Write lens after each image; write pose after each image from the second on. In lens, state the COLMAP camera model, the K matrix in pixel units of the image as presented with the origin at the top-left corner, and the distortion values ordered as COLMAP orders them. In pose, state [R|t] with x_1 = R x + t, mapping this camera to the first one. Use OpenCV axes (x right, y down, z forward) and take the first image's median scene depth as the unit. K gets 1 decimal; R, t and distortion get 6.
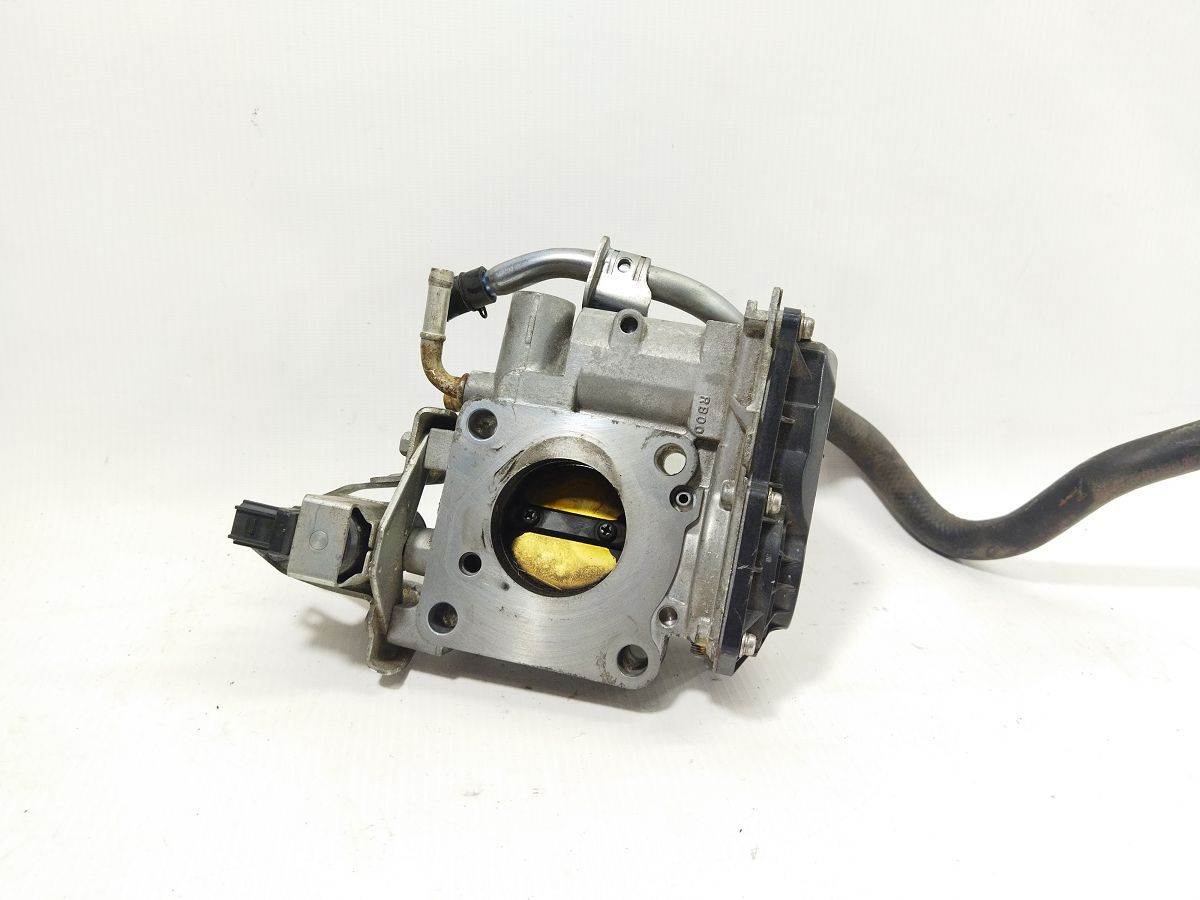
lens RADIAL K [[960.6, 0, 600.0], [0, 960.6, 450.0], [0, 0, 1]] dist [0.003968, 0.000224]
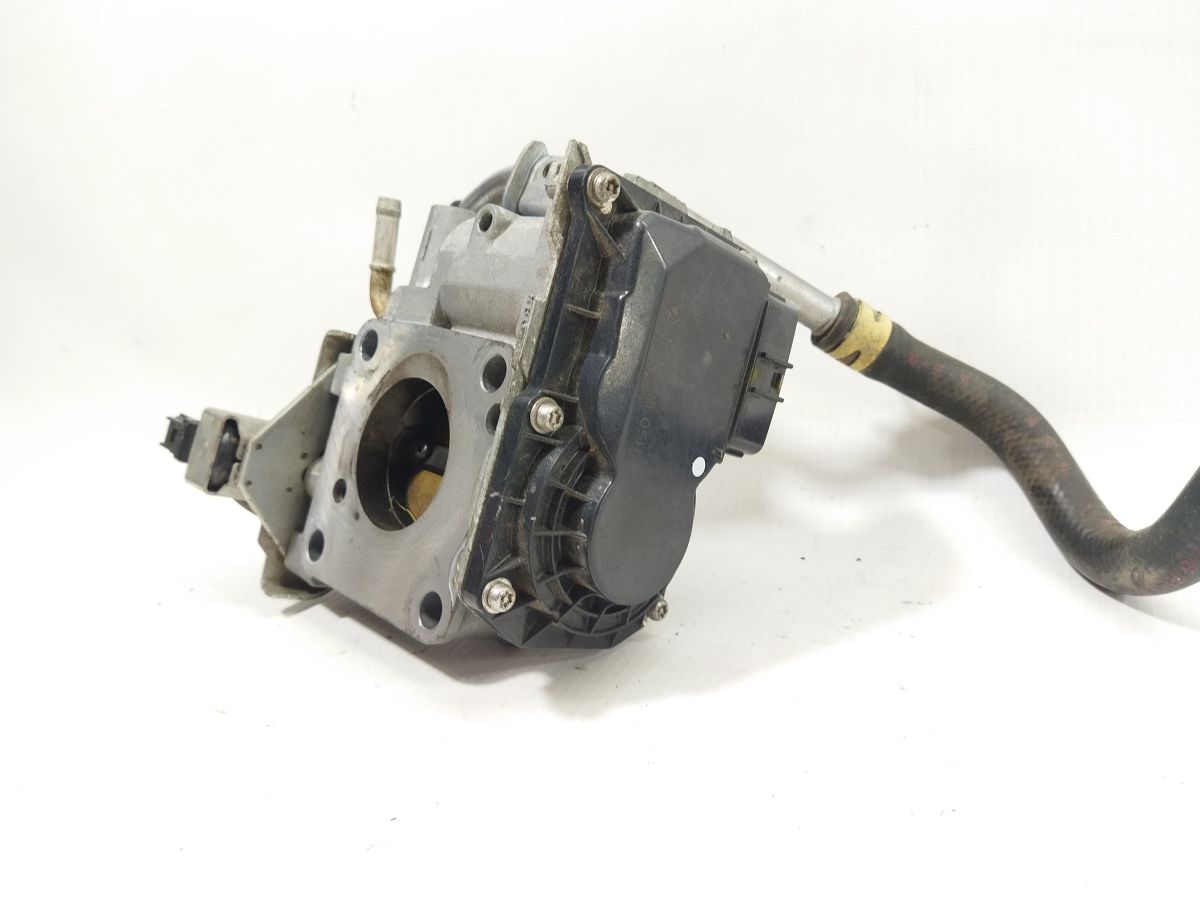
lens RADIAL K [[960.6, 0, 600.0], [0, 960.6, 450.0], [0, 0, 1]] dist [0.003968, 0.000224]
pose [[0.801076, 0.025594, -0.598015, 0.640262], [-0.084066, 0.993994, -0.070070, 0.125226], [0.592630, 0.106404, 0.798416, 0.397106]]
